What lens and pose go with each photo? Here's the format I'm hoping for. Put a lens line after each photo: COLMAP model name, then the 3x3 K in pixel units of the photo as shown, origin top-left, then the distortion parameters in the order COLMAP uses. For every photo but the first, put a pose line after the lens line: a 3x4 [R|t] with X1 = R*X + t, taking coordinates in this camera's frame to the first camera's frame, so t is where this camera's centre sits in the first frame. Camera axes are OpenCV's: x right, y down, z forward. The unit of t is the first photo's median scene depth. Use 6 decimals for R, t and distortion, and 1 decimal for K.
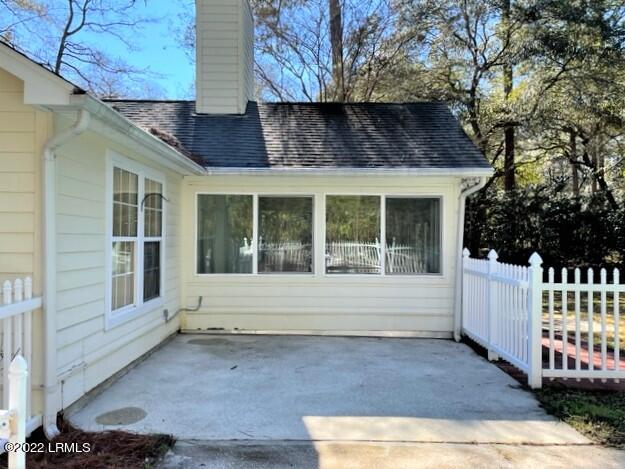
lens RADIAL K [[527.2, 0, 312.5], [0, 527.2, 234.5], [0, 0, 1]] dist [-0.000462, -0.000217]
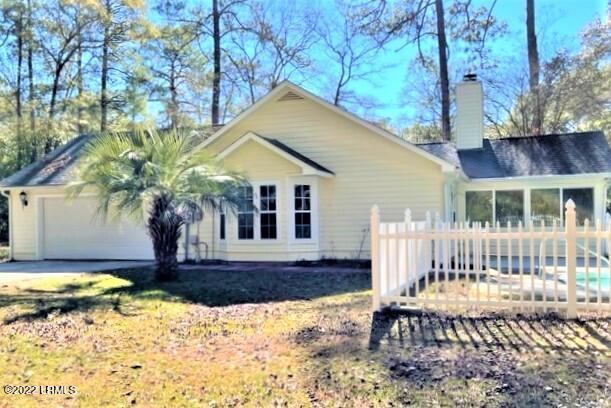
lens RADIAL K [[525.6, 0, 305.5], [0, 525.6, 204.0], [0, 0, 1]] dist [0.002503, 0.002020]
pose [[0.930642, -0.029691, -0.364724, -0.016154], [0.017101, 0.999143, -0.037702, 0.016535], [0.365530, 0.028850, 0.930352, -0.446329]]
